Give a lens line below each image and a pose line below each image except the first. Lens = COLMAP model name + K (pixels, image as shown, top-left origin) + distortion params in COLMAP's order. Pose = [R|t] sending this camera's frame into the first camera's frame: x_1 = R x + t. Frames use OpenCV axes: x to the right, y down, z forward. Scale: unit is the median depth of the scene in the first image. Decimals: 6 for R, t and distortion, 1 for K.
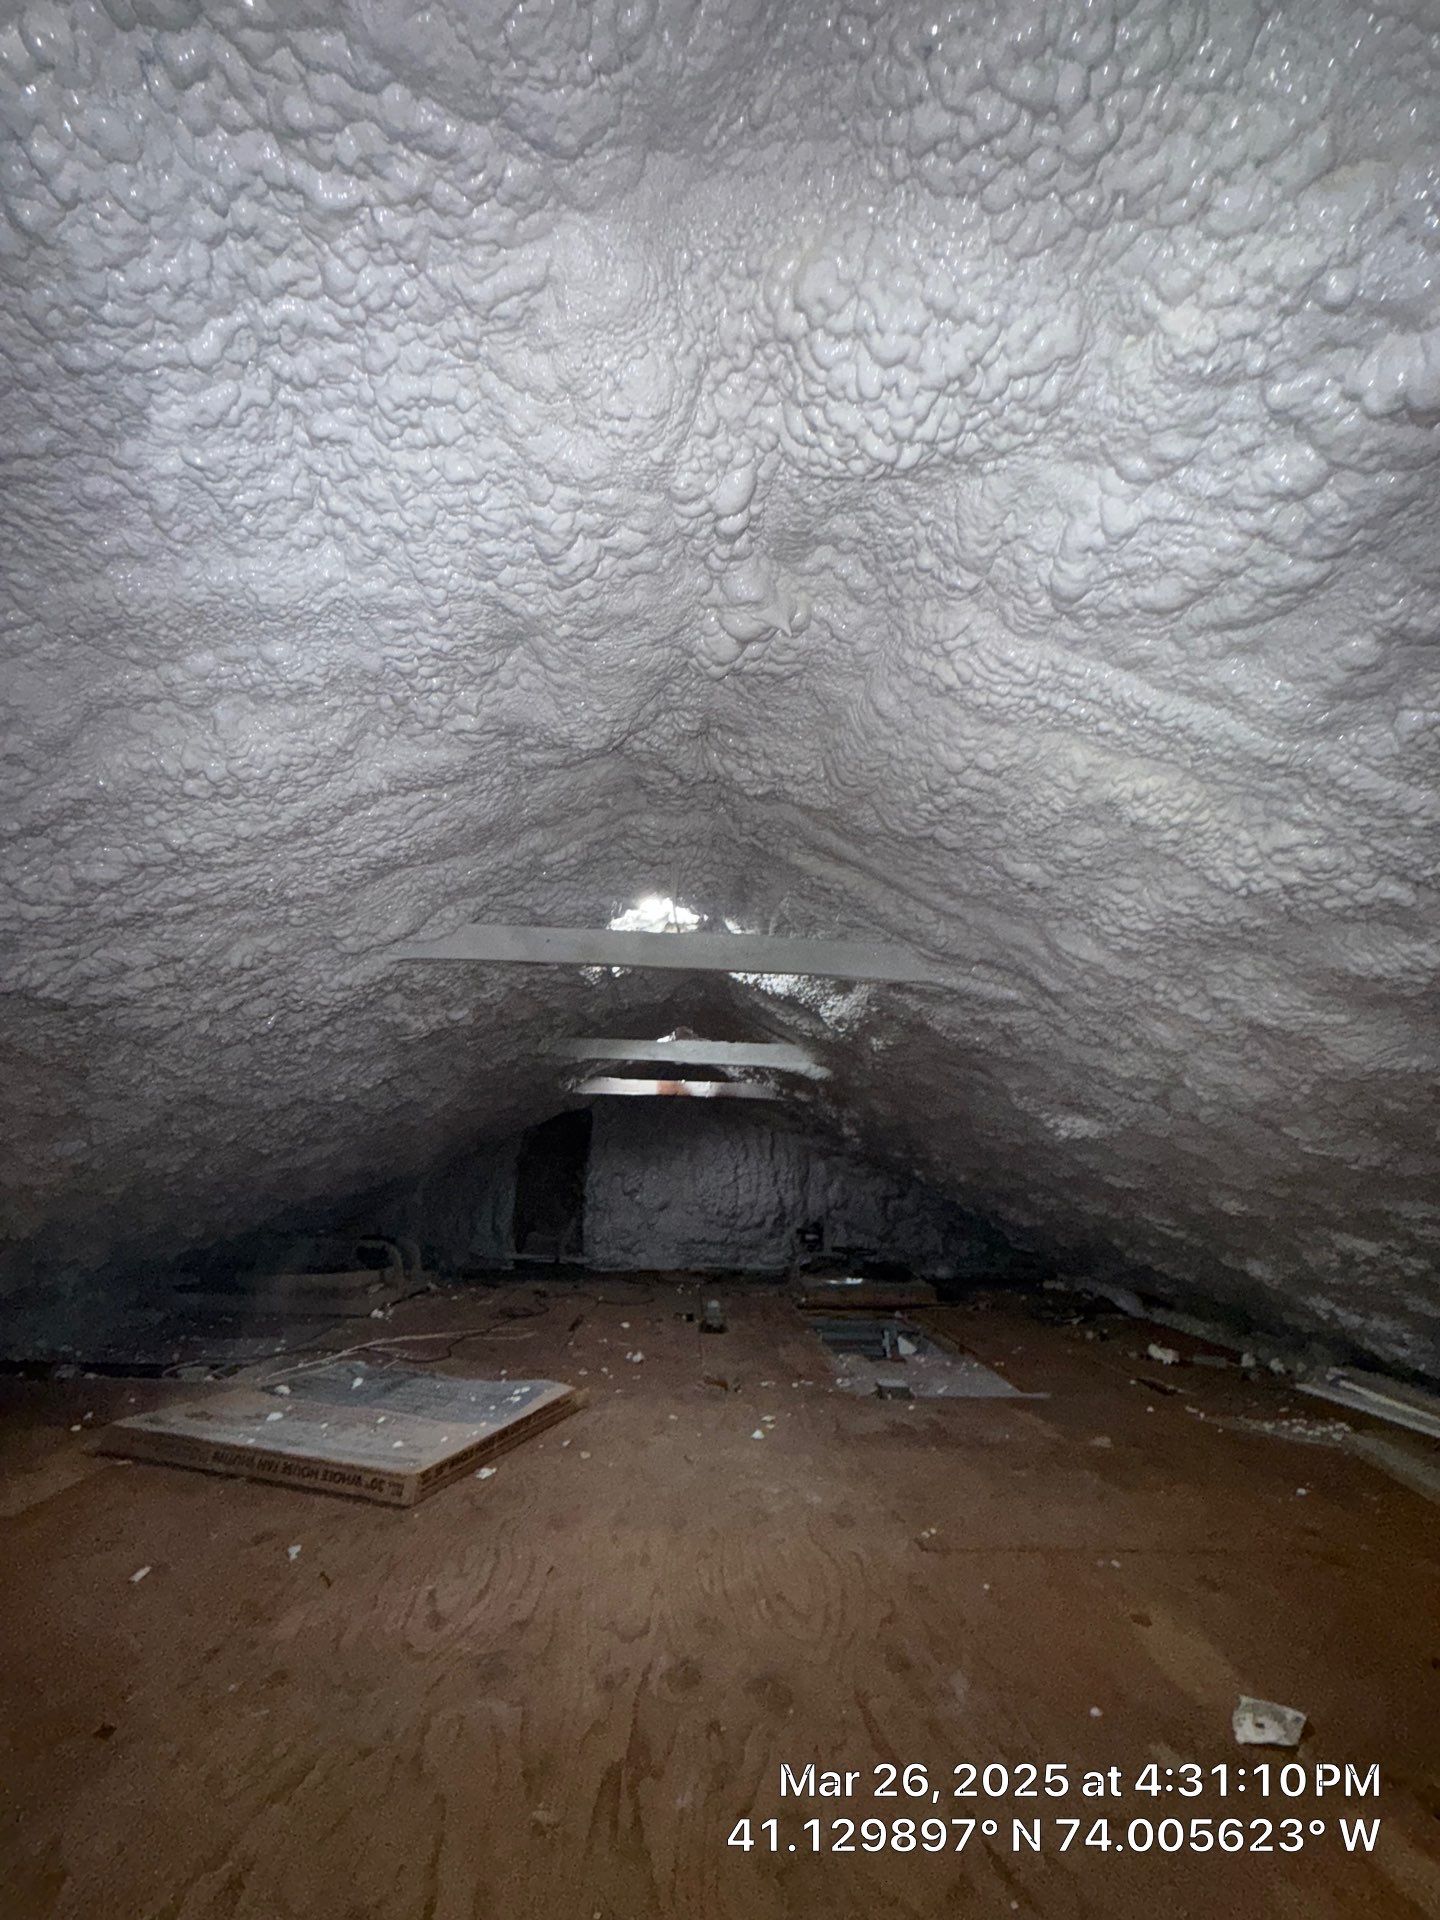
lens RADIAL K [[1362.3, 0, 750.3], [0, 1362.3, 968.8], [0, 0, 1]] dist [0.076866, -0.075526]
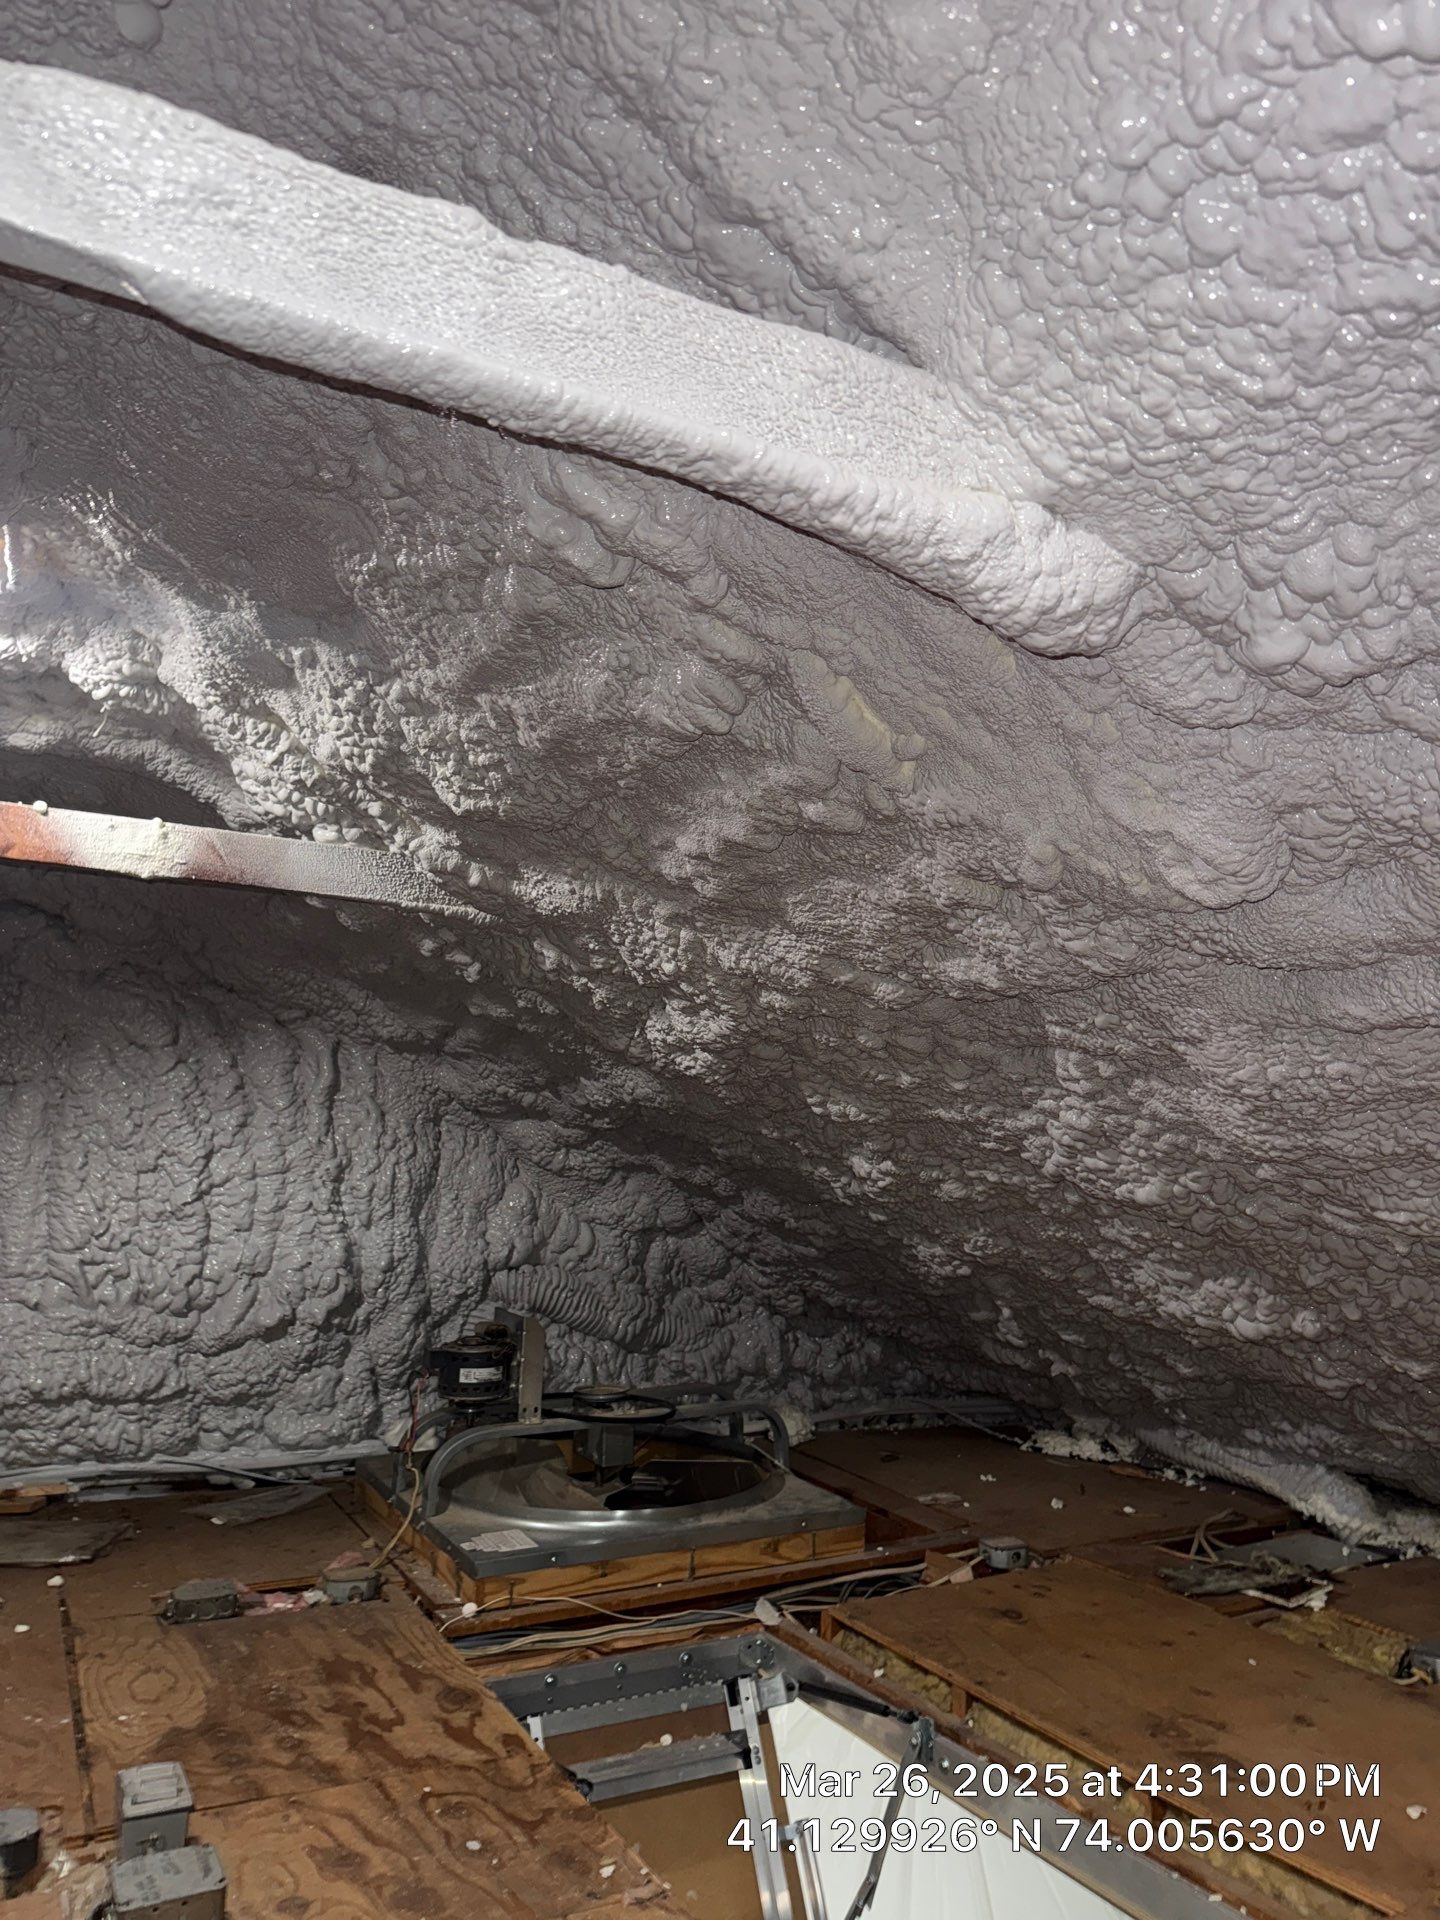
lens RADIAL K [[1362.3, 0, 750.3], [0, 1362.3, 968.8], [0, 0, 1]] dist [0.076866, -0.075526]
pose [[0.902909, 0.050245, 0.426886, -0.037862], [-0.056990, 0.998370, 0.003031, 0.098806], [-0.426038, -0.027065, 0.904300, 0.691083]]
